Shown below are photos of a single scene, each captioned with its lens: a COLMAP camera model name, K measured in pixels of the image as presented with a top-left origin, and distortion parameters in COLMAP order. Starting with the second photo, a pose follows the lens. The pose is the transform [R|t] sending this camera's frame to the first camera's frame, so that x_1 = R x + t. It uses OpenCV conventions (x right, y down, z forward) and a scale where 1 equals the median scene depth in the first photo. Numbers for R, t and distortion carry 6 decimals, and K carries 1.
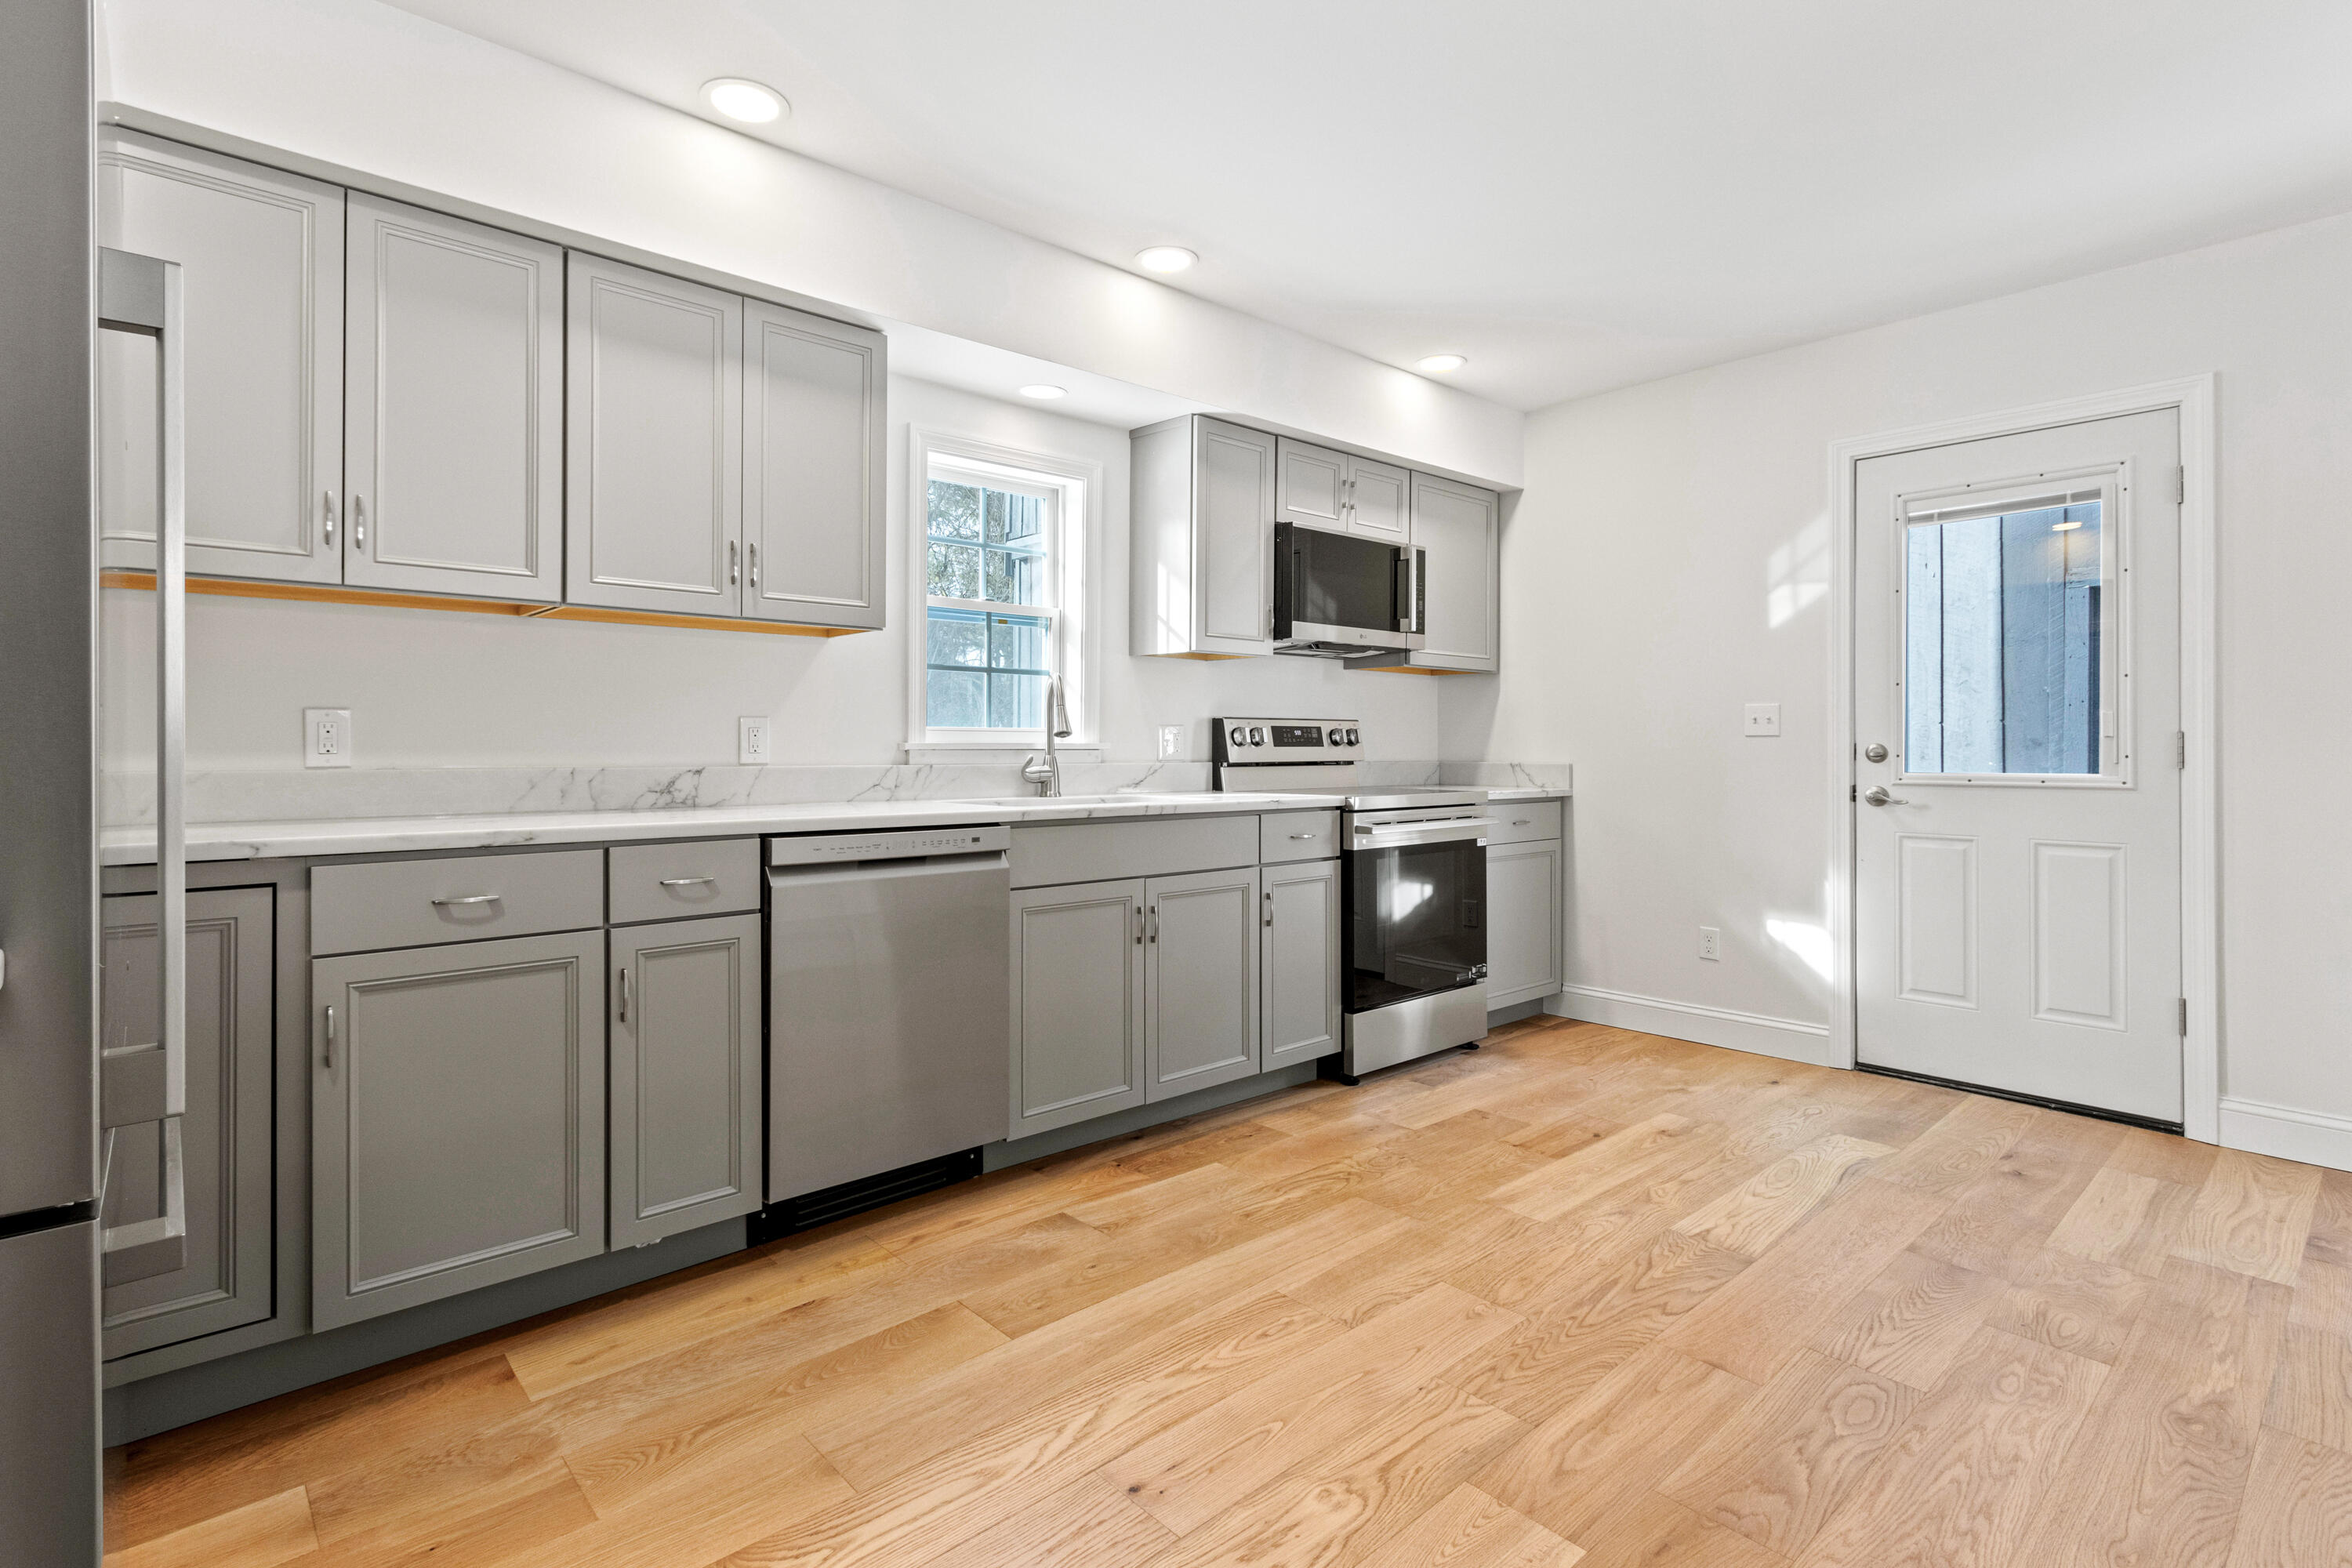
lens RADIAL K [[1122.0, 0, 1167.5], [0, 1122.0, 743.3], [0, 0, 1]] dist [0.000364, -0.000201]
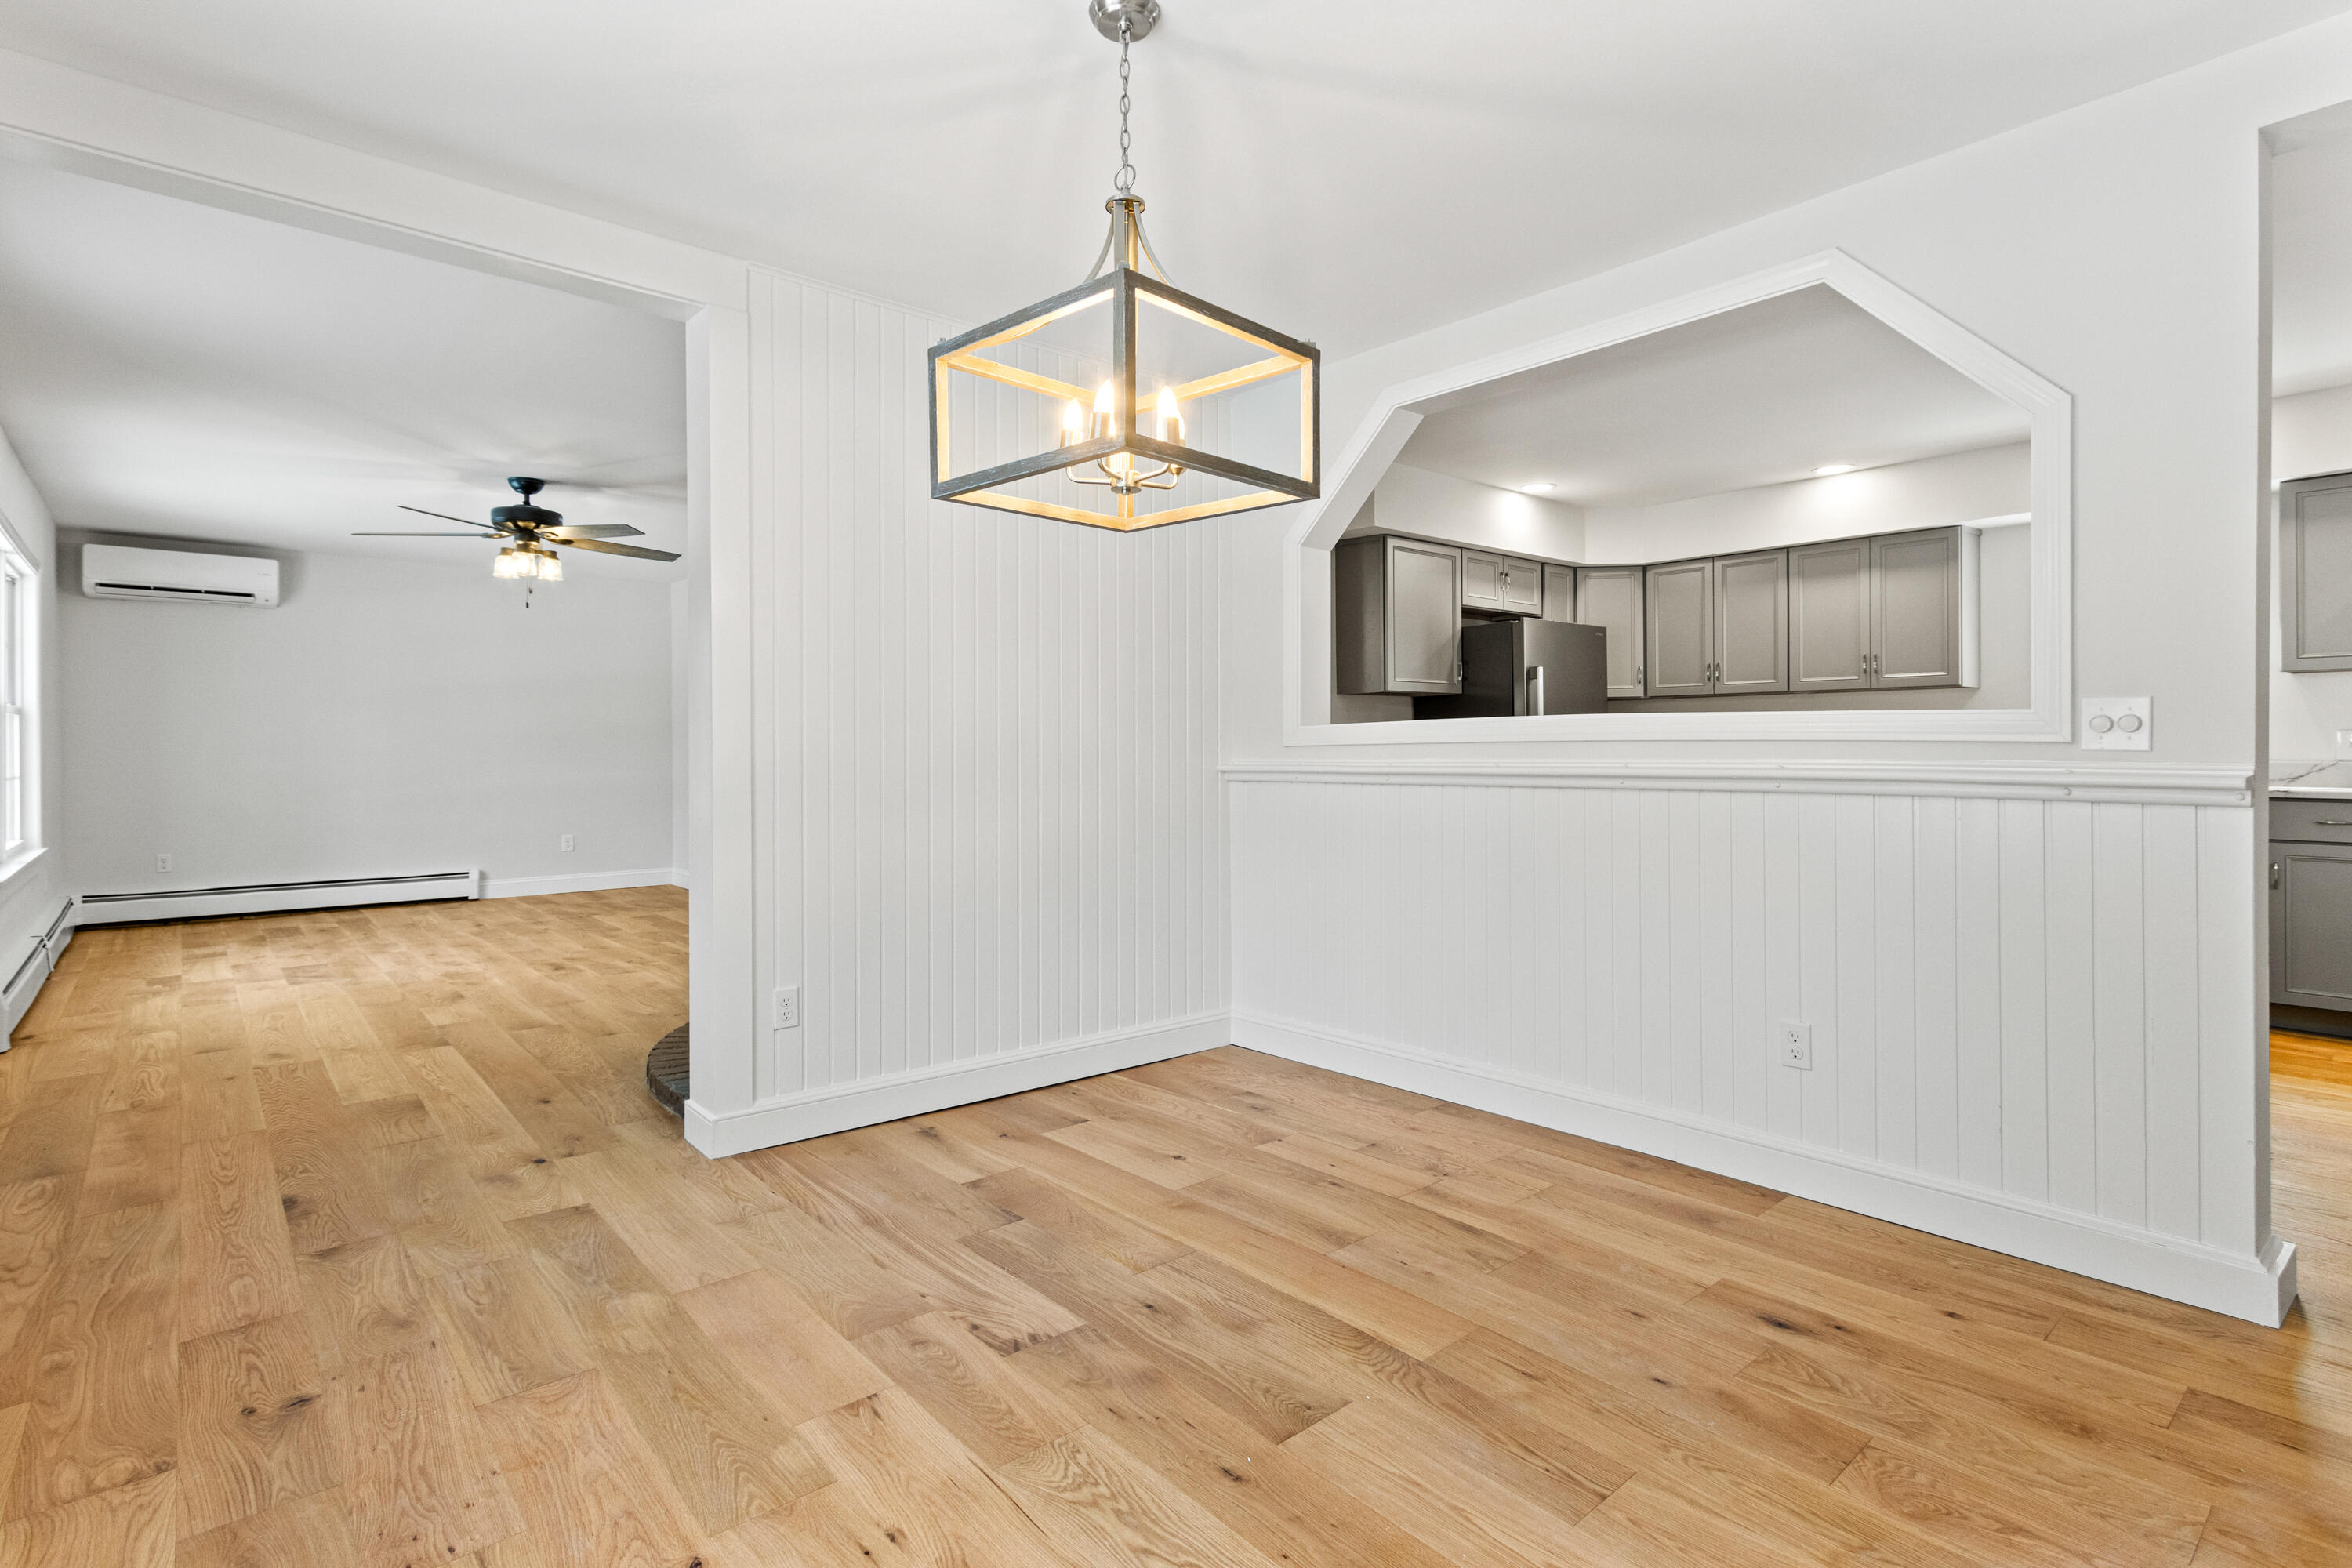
lens RADIAL K [[1133.5, 0, 1164.9], [0, 1133.5, 754.1], [0, 0, 1]] dist [0.003210, -0.000102]
pose [[-0.014167, 0.003172, -0.999895, 1.442577], [0.005701, 0.999979, 0.003092, -0.001689], [0.999883, -0.005657, -0.014185, -0.251833]]
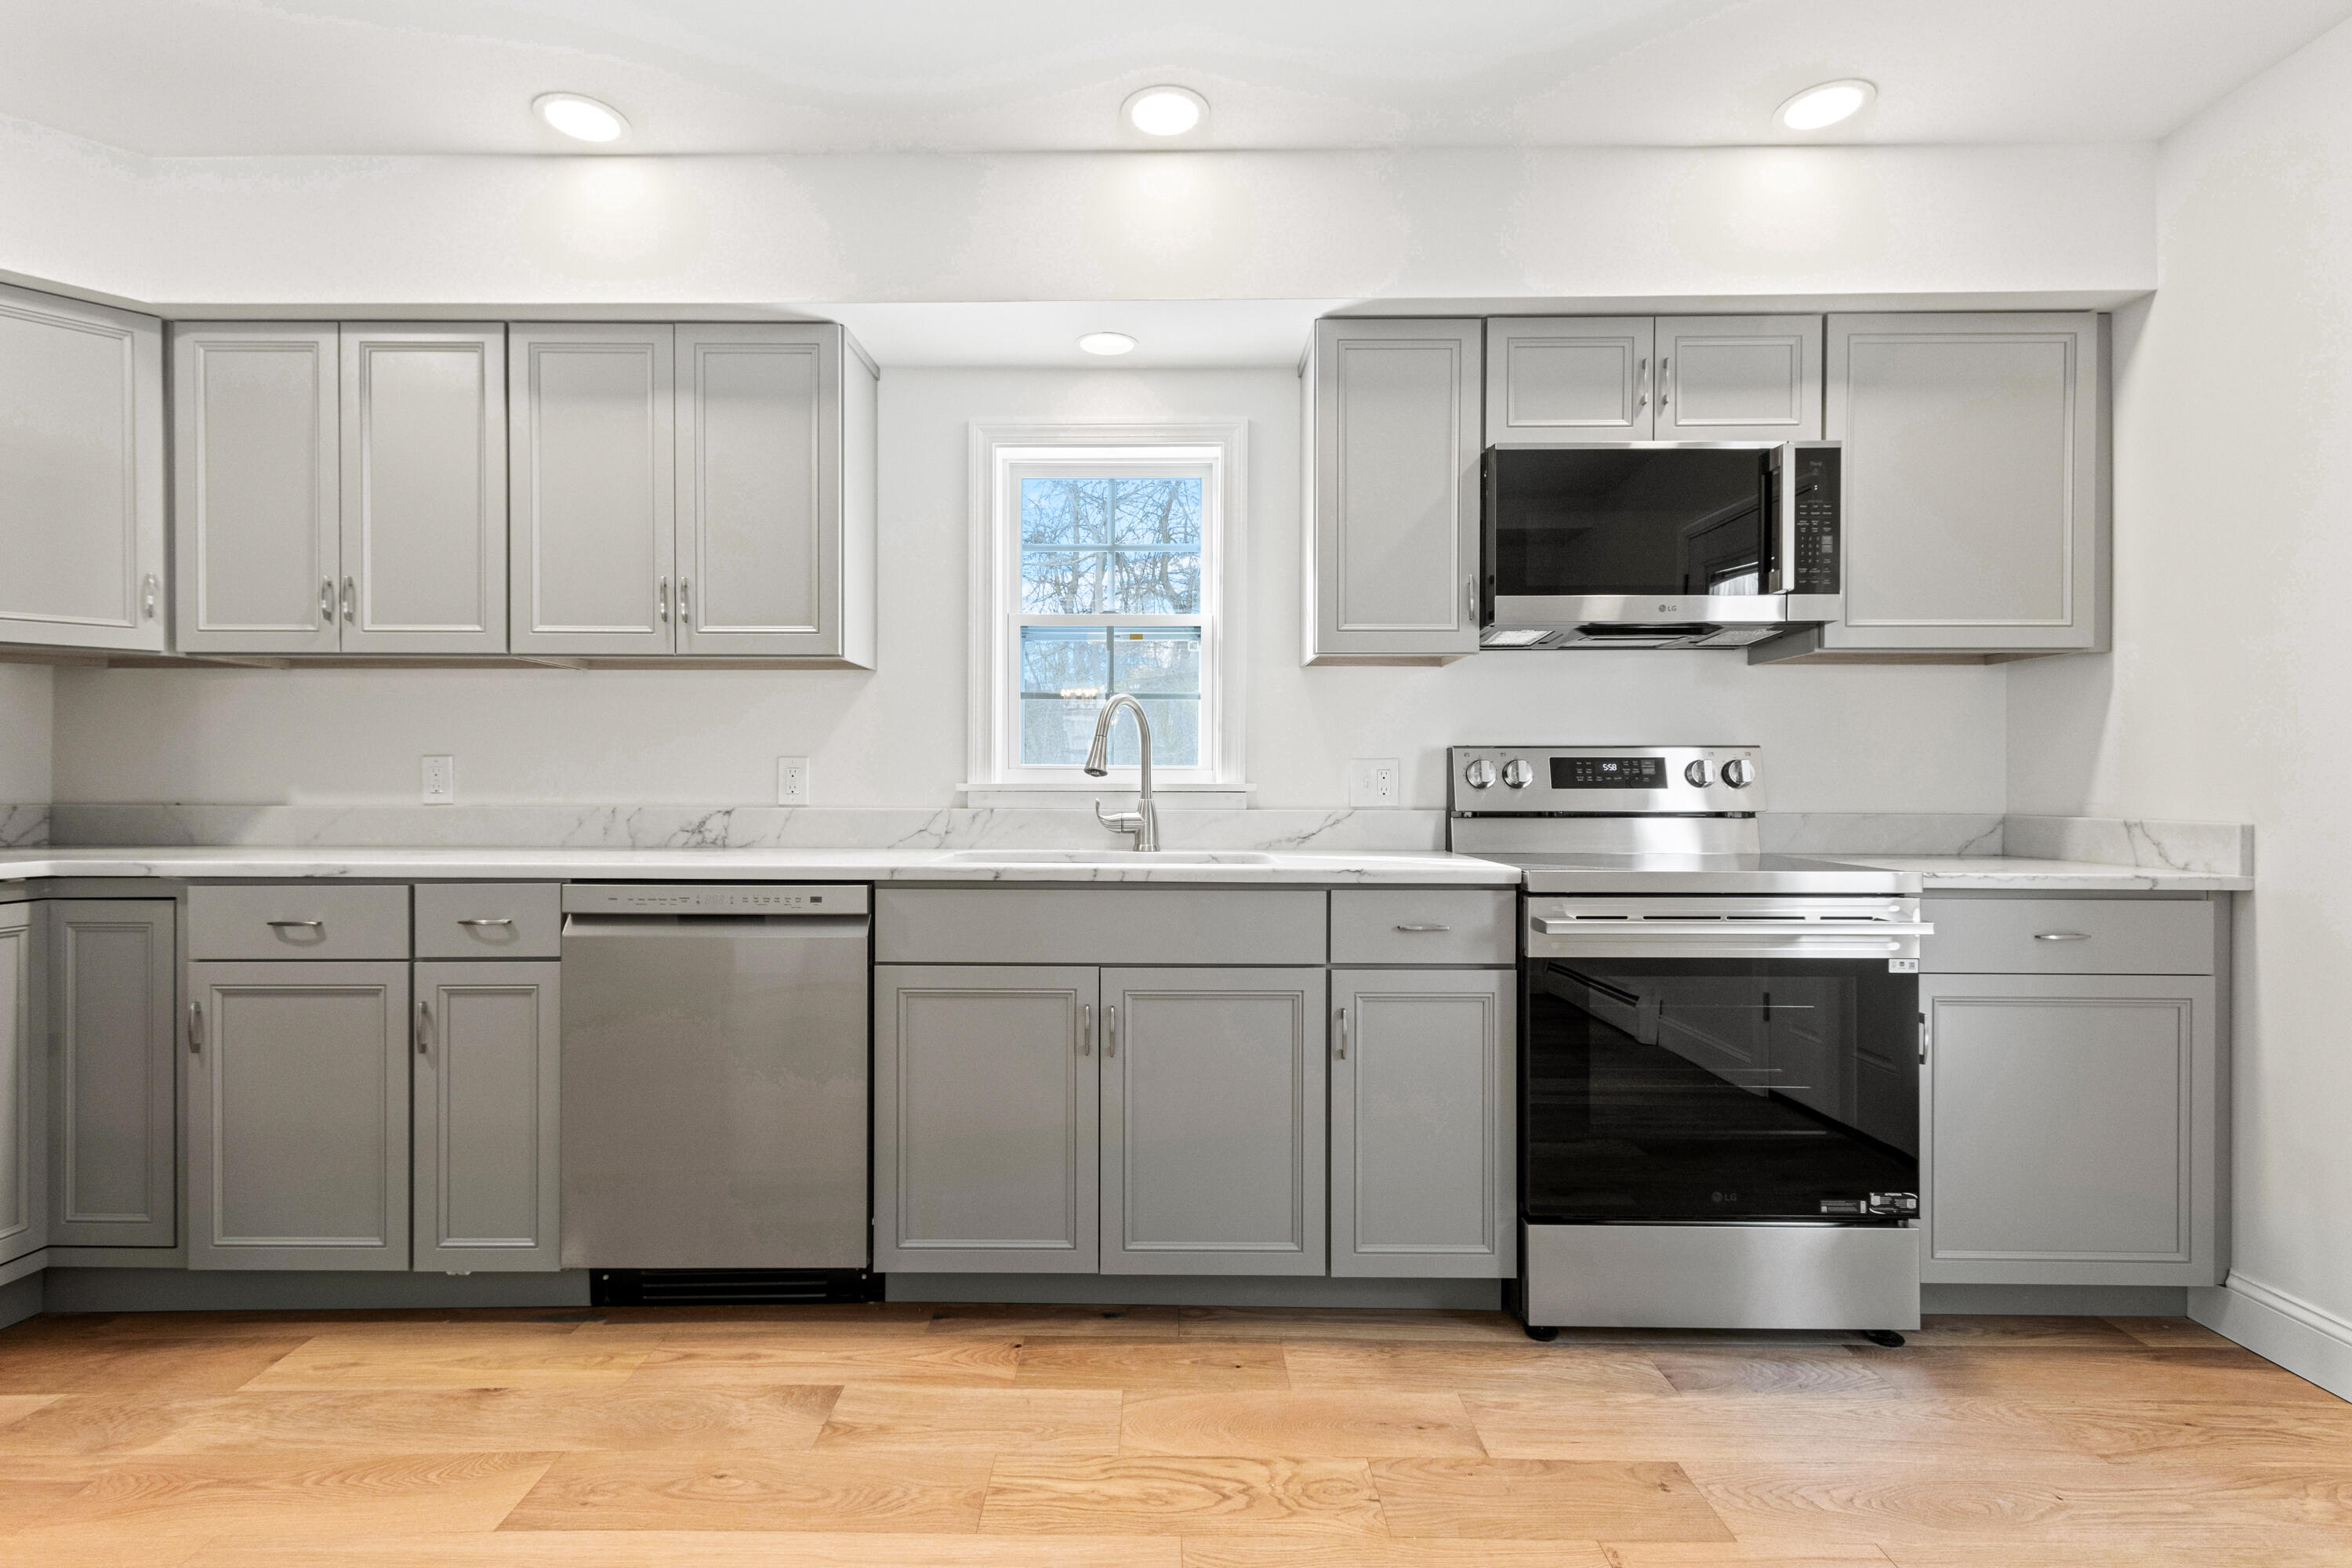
lens RADIAL K [[1102.1, 0, 1130.8], [0, 1102.1, 788.8], [0, 0, 1]] dist [0.002974, -0.000694]
pose [[0.742861, 0.002459, -0.669442, 0.444174], [0.000838, 0.999989, 0.004603, 0.000028], [0.669446, -0.003980, 0.742850, 0.443105]]
